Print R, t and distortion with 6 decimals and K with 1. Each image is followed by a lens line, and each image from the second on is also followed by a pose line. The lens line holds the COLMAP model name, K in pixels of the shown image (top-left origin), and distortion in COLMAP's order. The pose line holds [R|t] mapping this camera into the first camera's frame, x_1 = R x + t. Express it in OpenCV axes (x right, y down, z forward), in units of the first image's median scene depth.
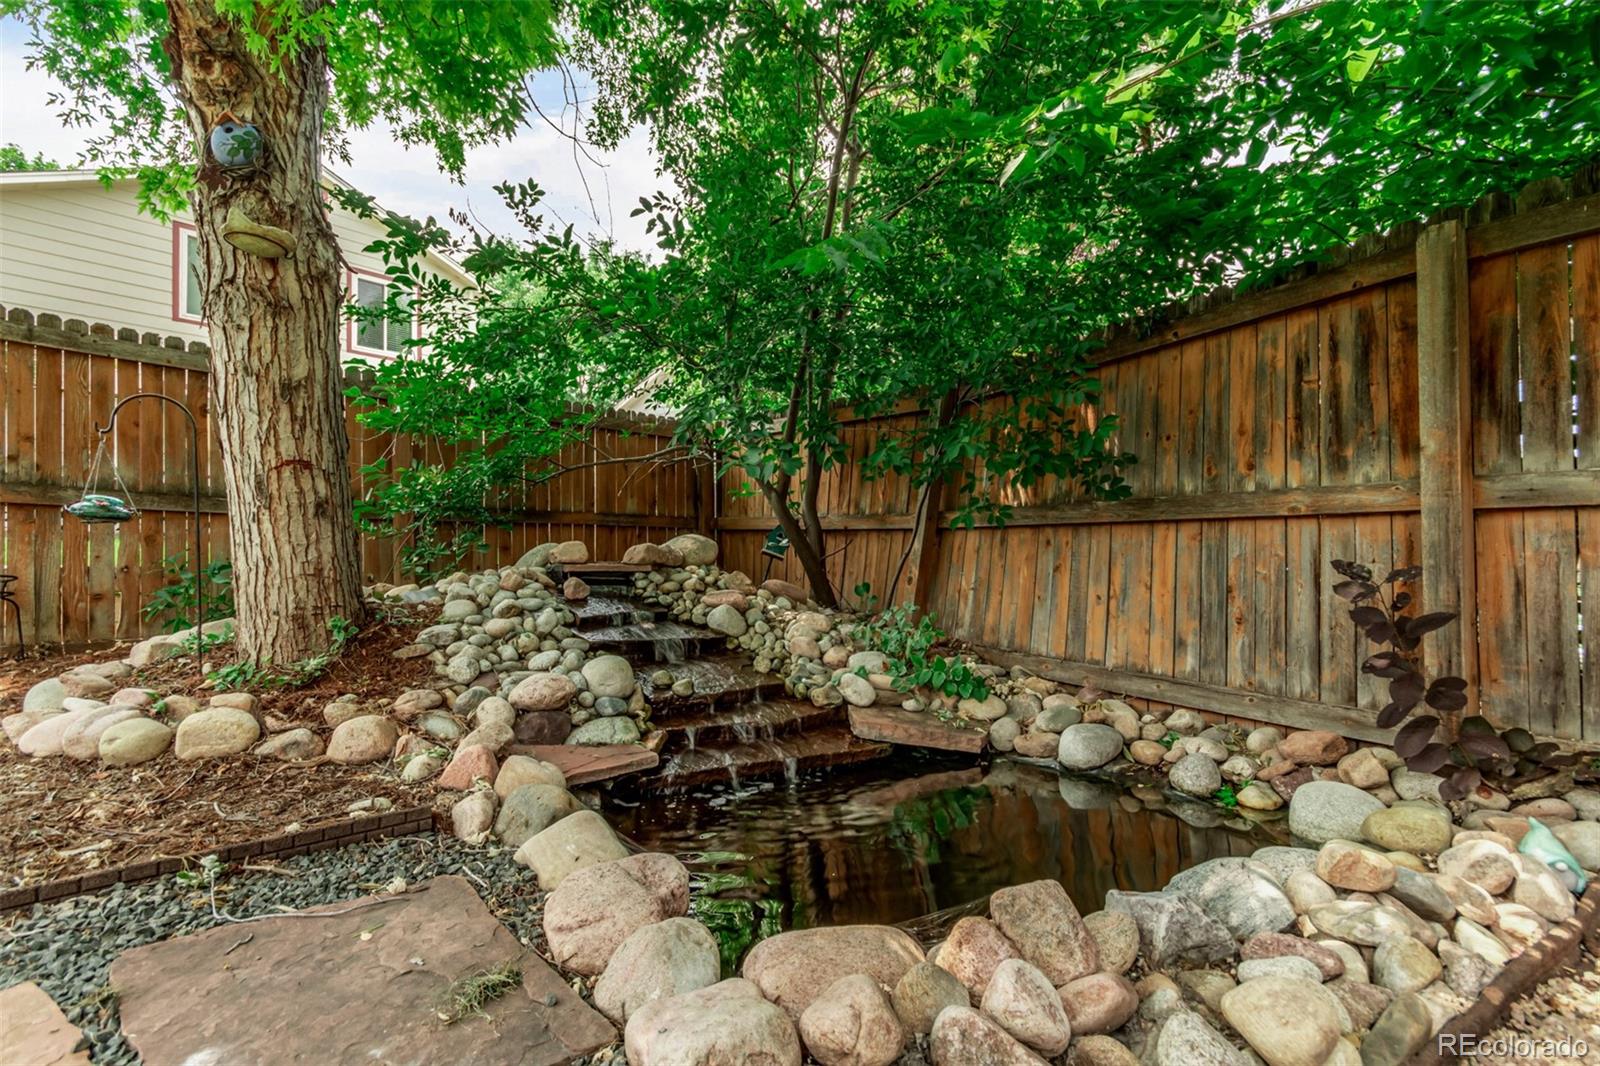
lens RADIAL K [[753.9, 0, 804.6], [0, 753.9, 563.2], [0, 0, 1]] dist [0.000101, 0.000715]
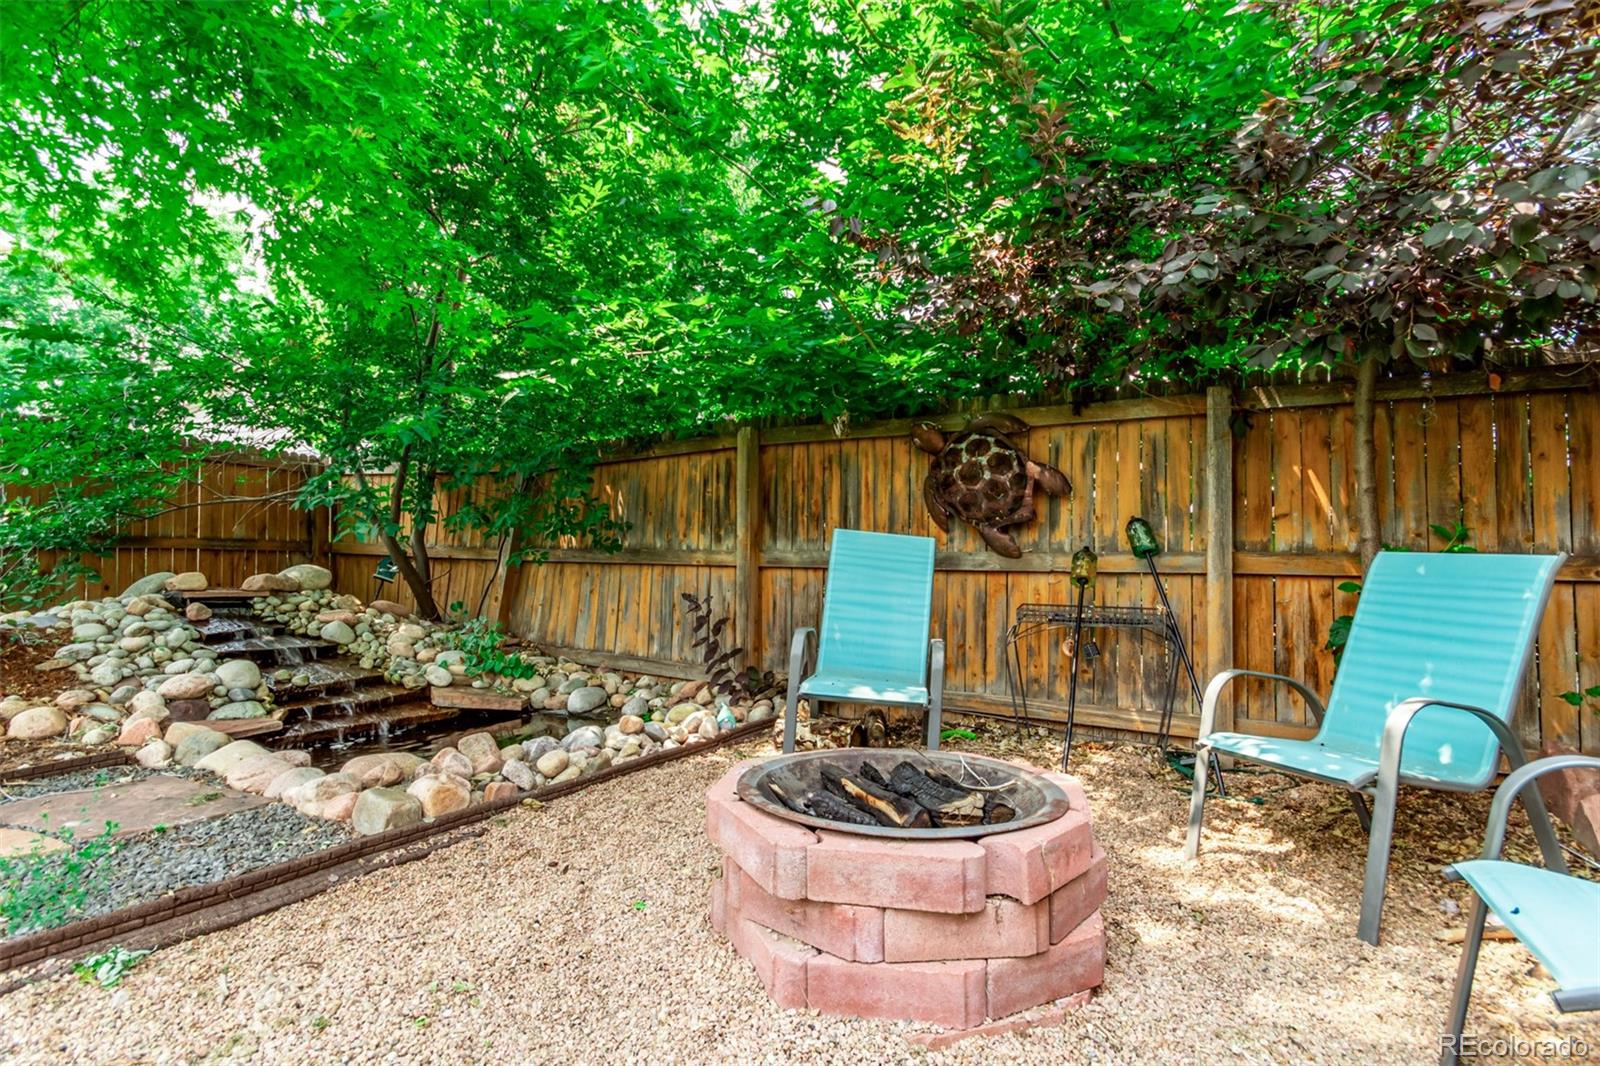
lens RADIAL K [[774.8, 0, 797.2], [0, 774.8, 549.4], [0, 0, 1]] dist [0.028717, 0.000019]
pose [[0.912284, 0.013131, 0.409348, 0.080966], [-0.004185, 0.999733, -0.022744, -0.051036], [-0.409537, 0.019036, 0.912095, -0.704107]]
